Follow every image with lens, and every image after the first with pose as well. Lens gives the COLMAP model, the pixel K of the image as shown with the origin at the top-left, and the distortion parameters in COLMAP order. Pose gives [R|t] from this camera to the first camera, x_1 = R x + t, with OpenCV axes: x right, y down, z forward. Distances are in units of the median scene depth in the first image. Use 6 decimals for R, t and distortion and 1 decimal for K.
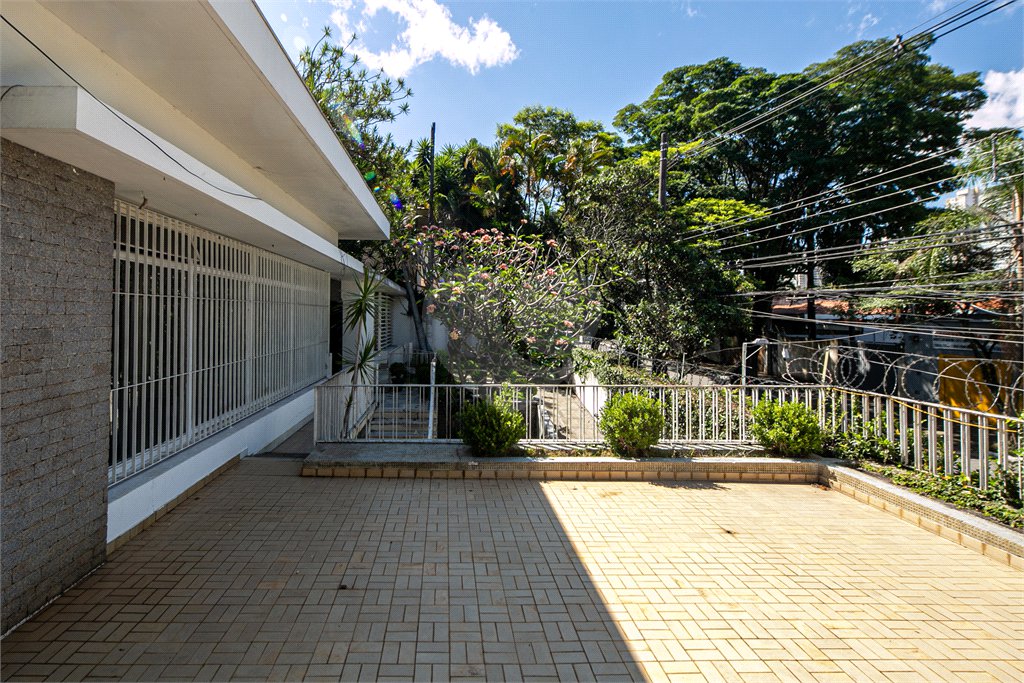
lens RADIAL K [[504.8, 0, 512.5], [0, 504.8, 308.5], [0, 0, 1]] dist [-0.002289, -0.000346]
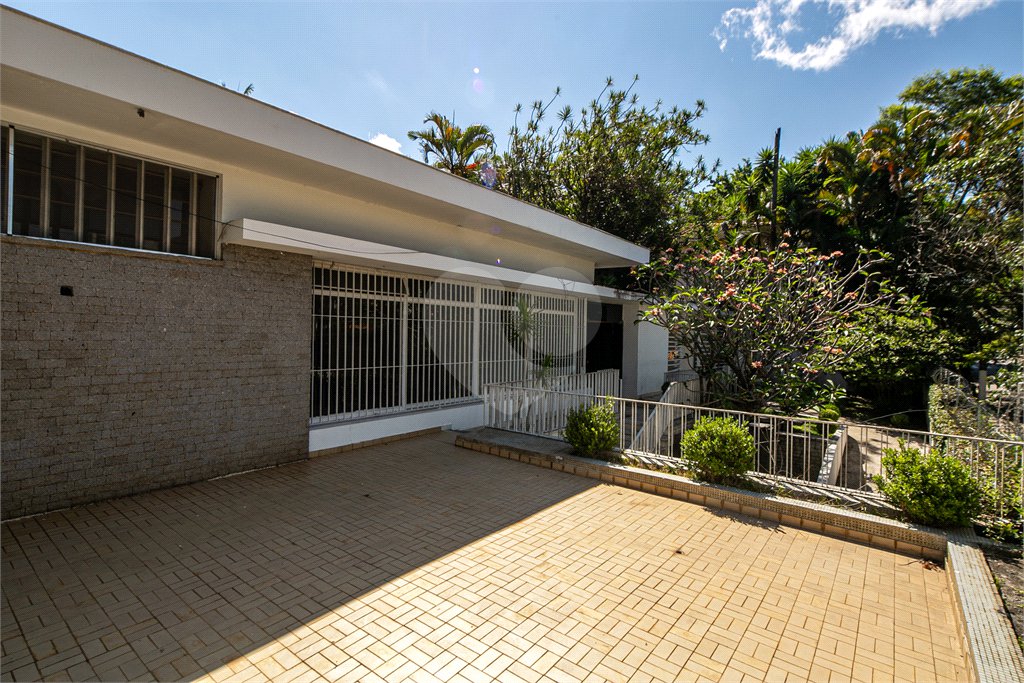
lens RADIAL K [[488.3, 0, 512.0], [0, 488.3, 341.5], [0, 0, 1]] dist [0.001327, -0.000030]
pose [[0.785277, 0.026491, -0.618578, 0.531274], [-0.012821, 0.999566, 0.026531, 0.003534], [0.619012, -0.012904, 0.785275, 0.029947]]
